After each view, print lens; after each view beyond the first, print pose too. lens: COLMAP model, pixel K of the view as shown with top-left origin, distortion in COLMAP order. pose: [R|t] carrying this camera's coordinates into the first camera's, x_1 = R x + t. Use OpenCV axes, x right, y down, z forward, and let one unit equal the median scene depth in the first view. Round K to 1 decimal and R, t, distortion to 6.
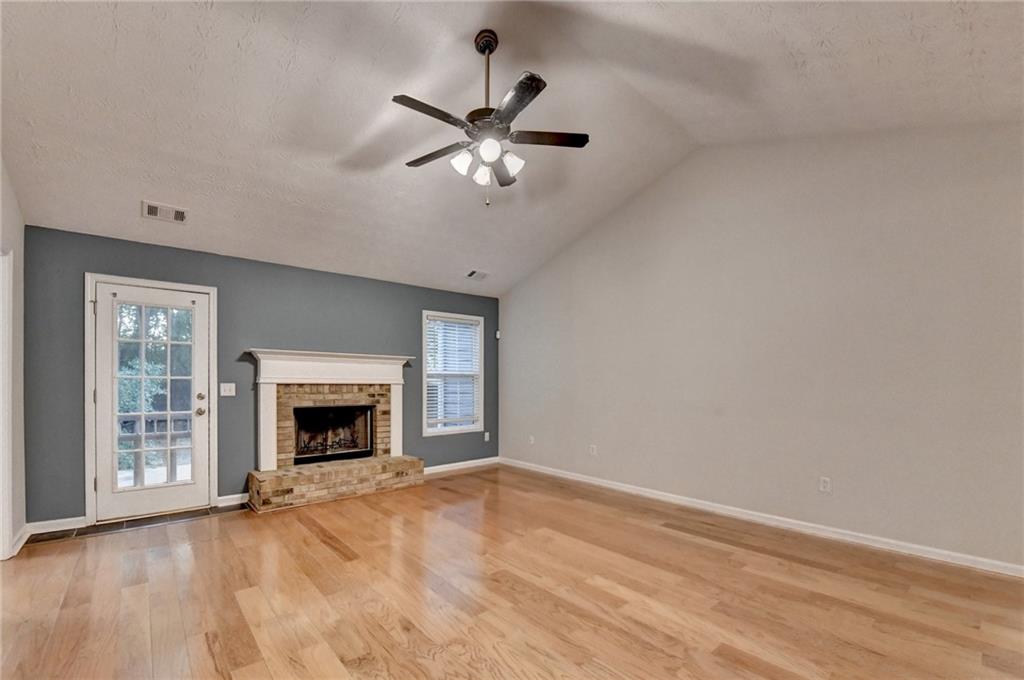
lens RADIAL K [[428.9, 0, 508.0], [0, 428.9, 383.8], [0, 0, 1]] dist [-0.017057, -0.000365]
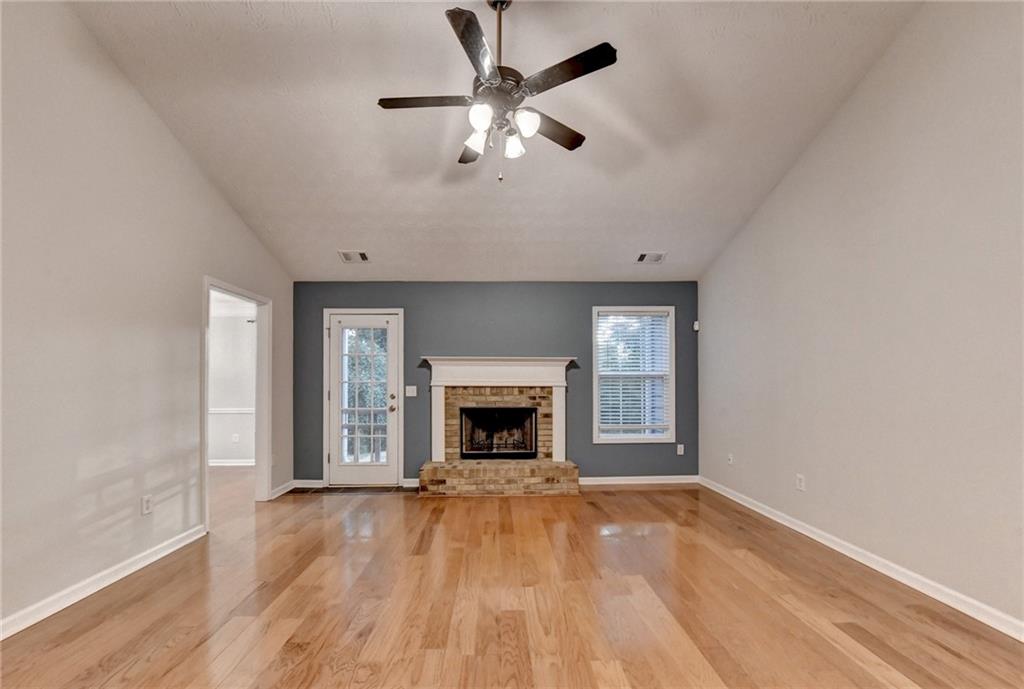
lens RADIAL K [[431.9, 0, 511.2], [0, 431.9, 379.6], [0, 0, 1]] dist [-0.011346, -0.000027]
pose [[0.777684, -0.010917, -0.628560, 0.307581], [0.001632, 0.999881, -0.015347, -0.000187], [0.628653, 0.010909, 0.777609, 0.202196]]
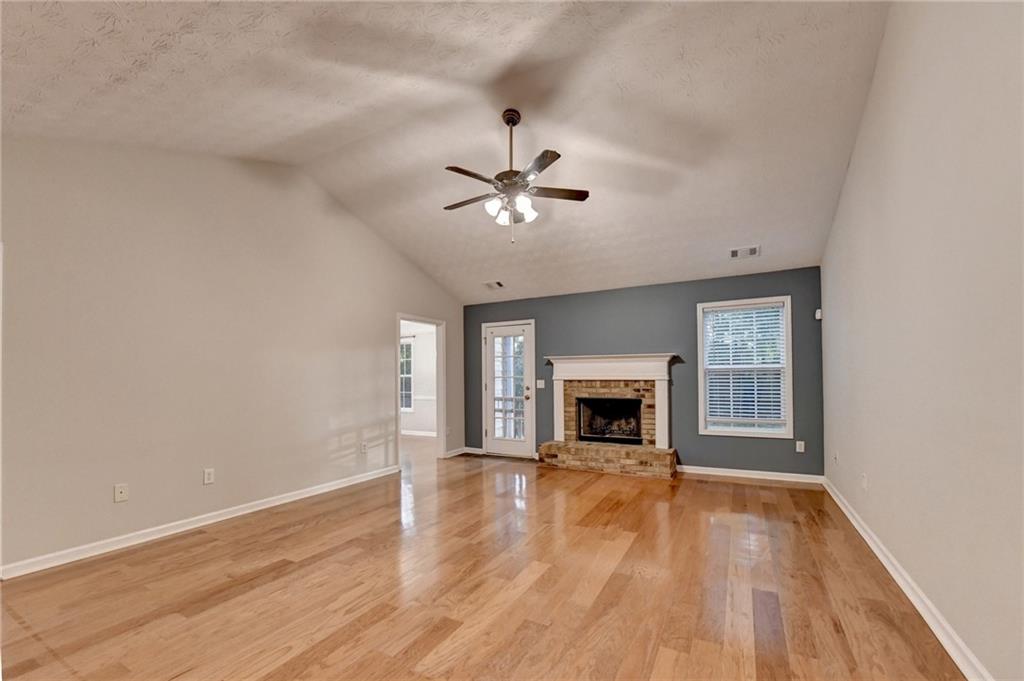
lens RADIAL K [[430.7, 0, 512.7], [0, 430.7, 371.3], [0, 0, 1]] dist [-0.013426, -0.000171]
pose [[0.355336, -0.020220, -0.934520, 0.691195], [0.004785, 0.999792, -0.019813, -0.001841], [0.934726, 0.002569, 0.355359, 0.321802]]
